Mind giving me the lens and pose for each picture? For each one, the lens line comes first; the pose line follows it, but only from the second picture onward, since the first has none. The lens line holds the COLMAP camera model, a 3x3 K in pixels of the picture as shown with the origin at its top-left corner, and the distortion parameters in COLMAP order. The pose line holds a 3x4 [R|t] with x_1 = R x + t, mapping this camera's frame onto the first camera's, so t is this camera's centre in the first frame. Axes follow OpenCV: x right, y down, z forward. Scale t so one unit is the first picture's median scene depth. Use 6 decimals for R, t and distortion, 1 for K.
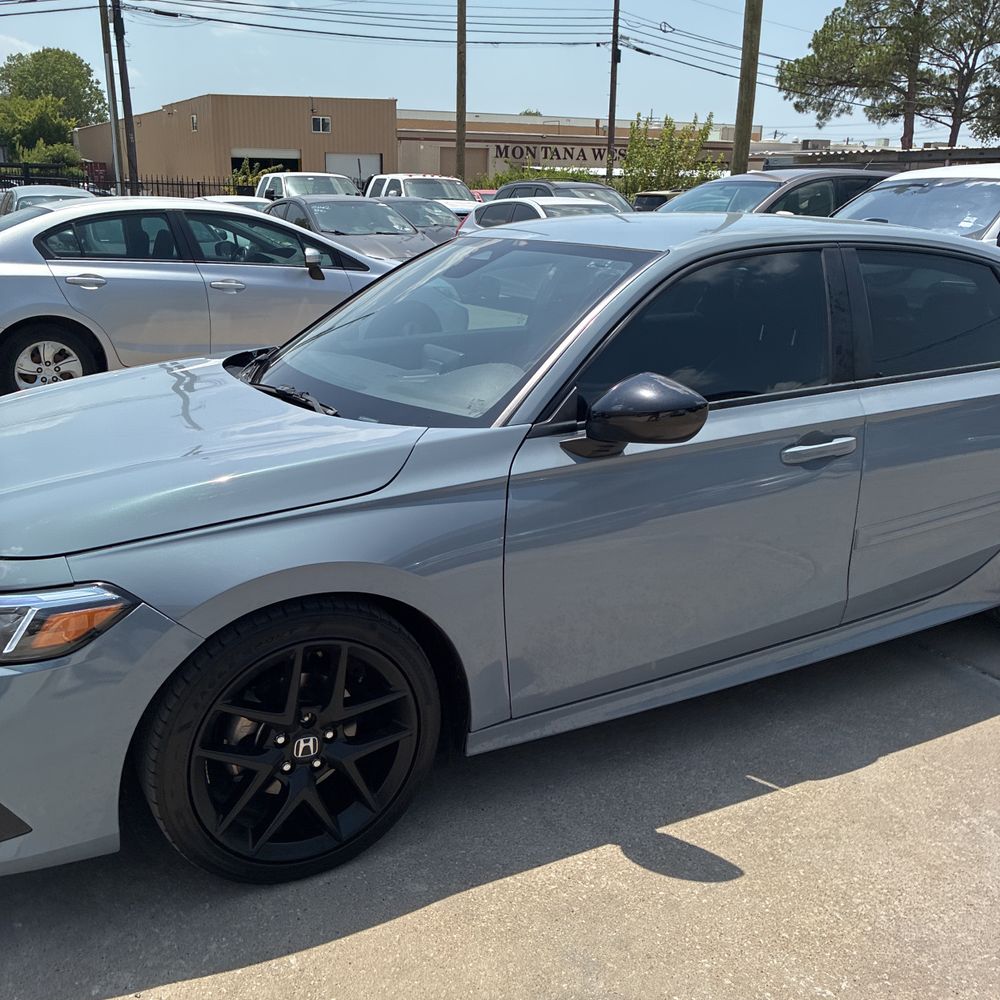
lens RADIAL K [[1025.2, 0, 497.8], [0, 1025.2, 504.9], [0, 0, 1]] dist [0.038441, -0.039729]
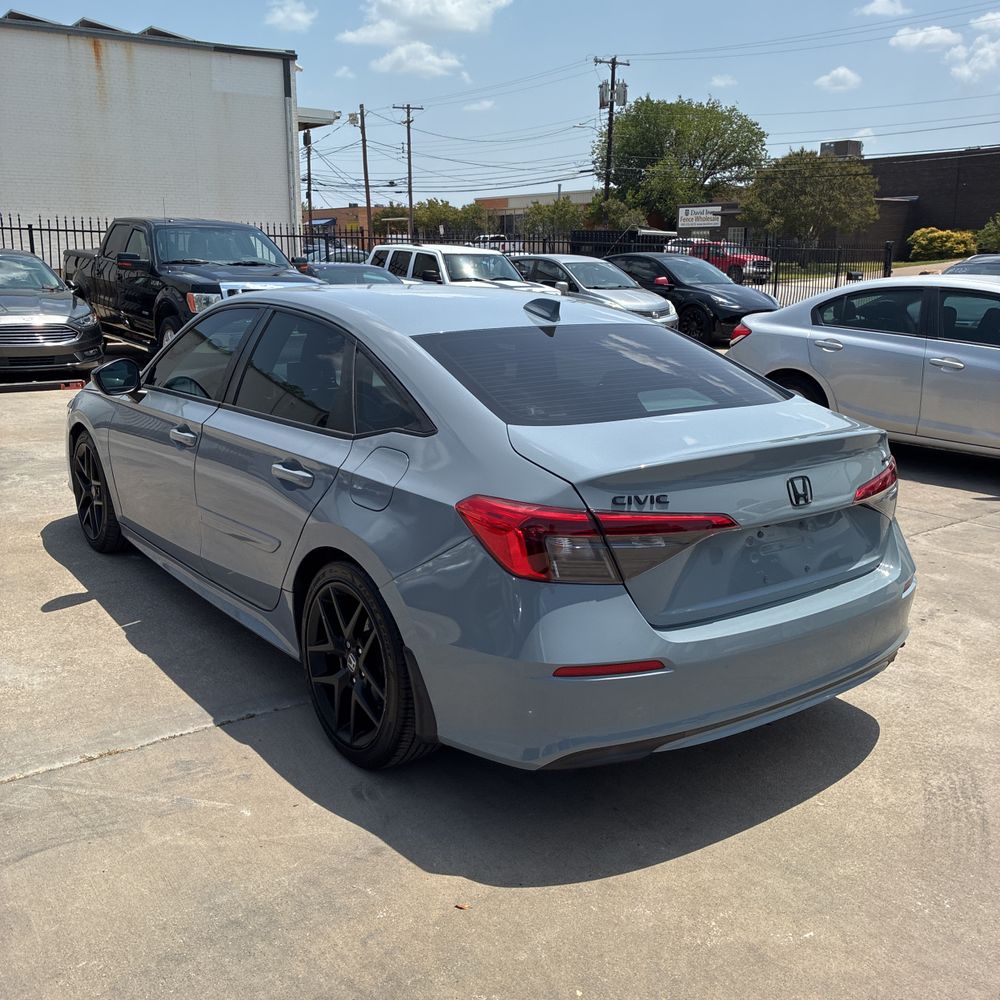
lens RADIAL K [[1057.3, 0, 500.0], [0, 1057.3, 500.0], [0, 0, 1]] dist [0.005067, 0.024804]
pose [[0.101174, 0.218692, -0.970535, 1.853413], [-0.298522, 0.937261, 0.180075, -0.377864], [0.949025, 0.271507, 0.160110, 1.208625]]
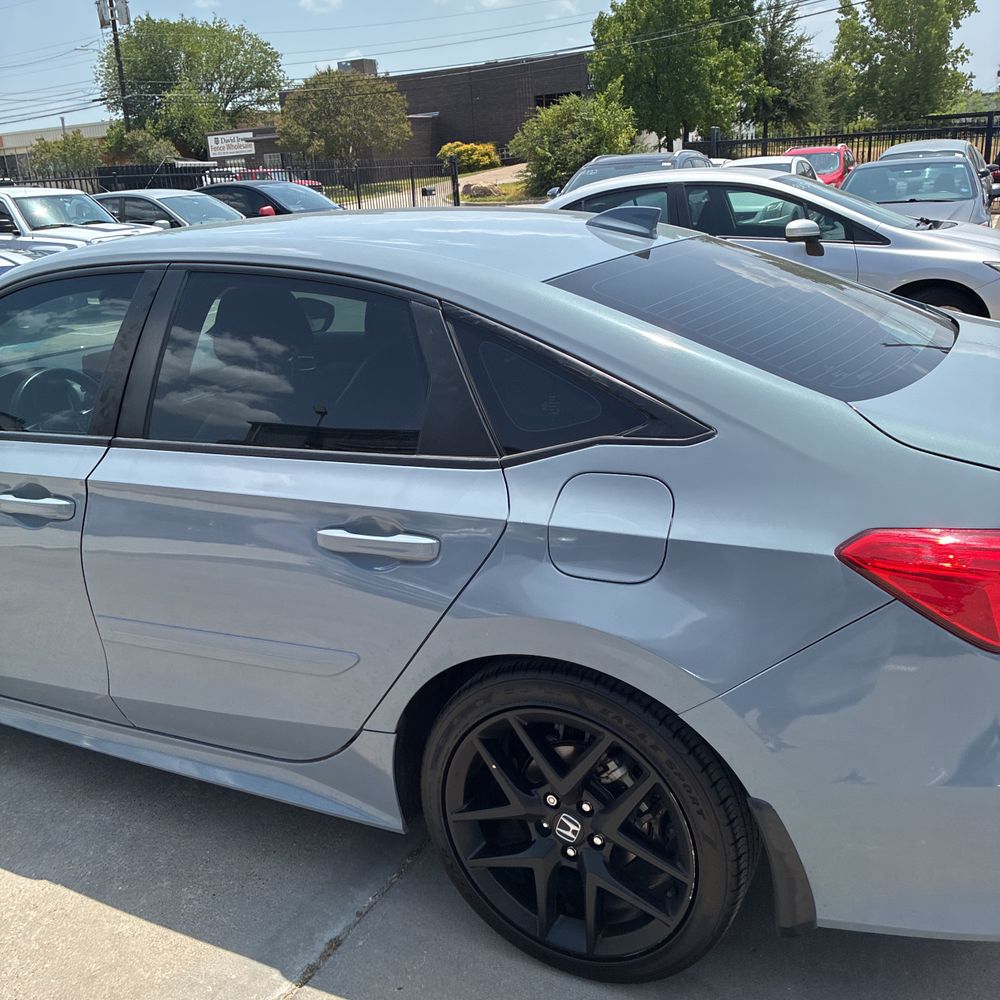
lens RADIAL K [[1025.2, 0, 497.8], [0, 1025.2, 504.9], [0, 0, 1]] dist [0.038441, -0.039729]
pose [[0.525148, 0.223102, -0.821246, 1.228243], [-0.181594, 0.972175, 0.147983, -0.253681], [0.831410, 0.071420, 0.551050, 0.845359]]
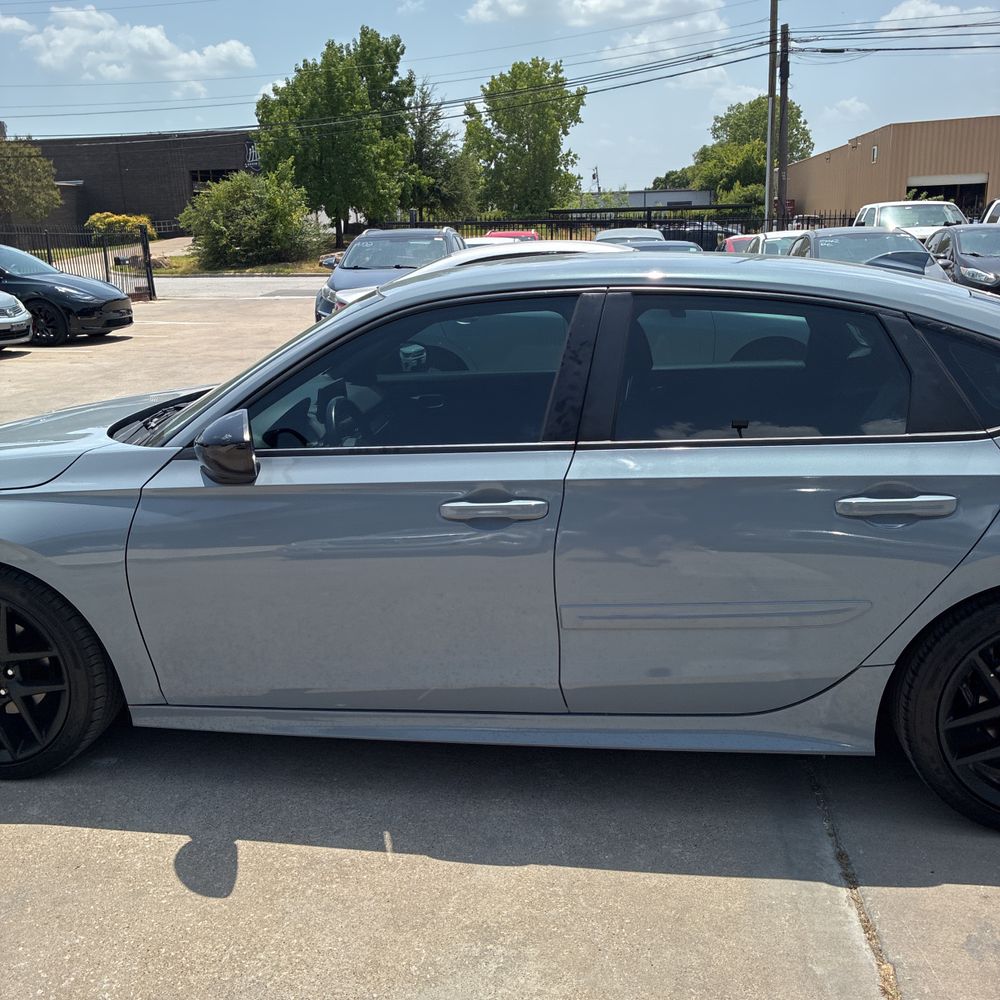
lens RADIAL K [[1032.5, 0, 496.2], [0, 1032.5, 504.7], [0, 0, 1]] dist [0.001574, 0.059292]
pose [[0.790912, 0.124289, -0.599175, 0.866499], [-0.142413, 0.989656, 0.017303, -0.074298], [0.595127, 0.071645, 0.800431, 0.254888]]
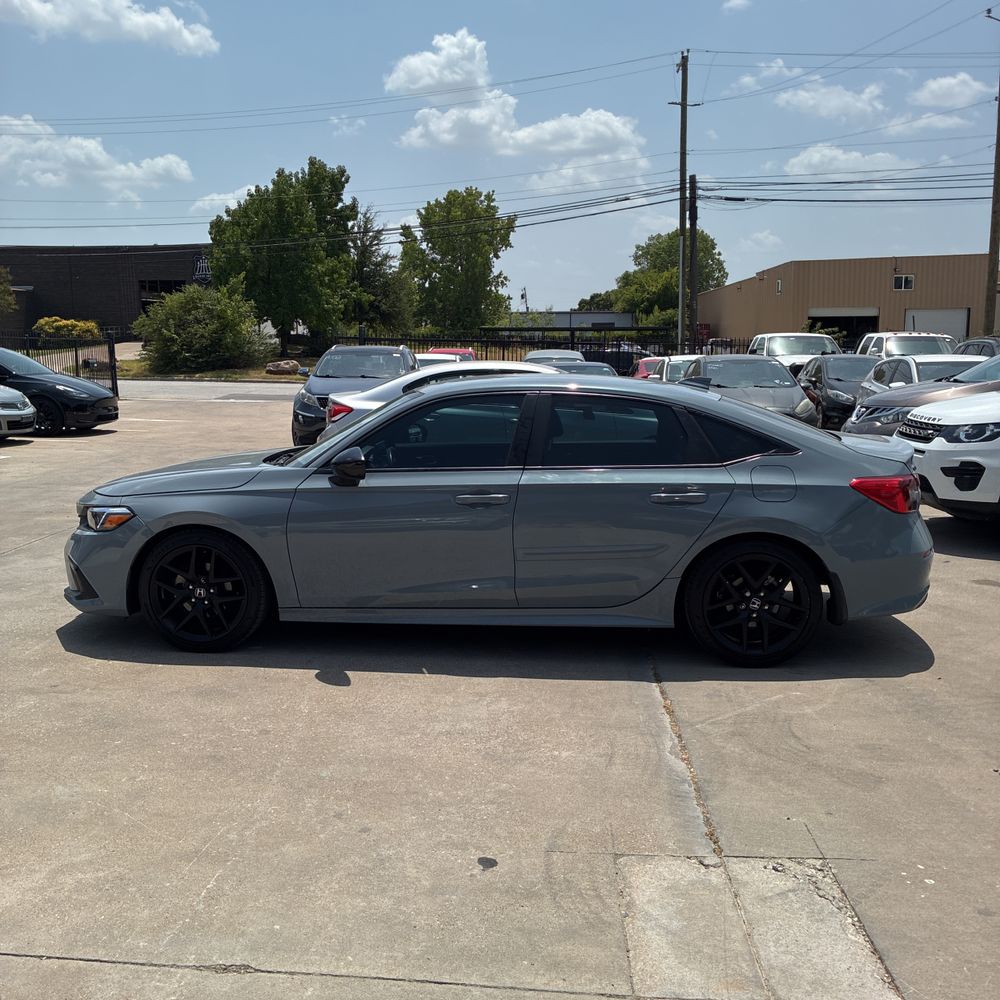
lens RADIAL K [[1058.6, 0, 500.0], [0, 1058.6, 500.0], [0, 0, 1]] dist [0.041972, -0.049965]
pose [[0.833085, 0.070494, -0.548634, 1.372537], [-0.152606, 0.982643, -0.105468, 0.143265], [0.531677, 0.171589, 0.829384, -0.554968]]
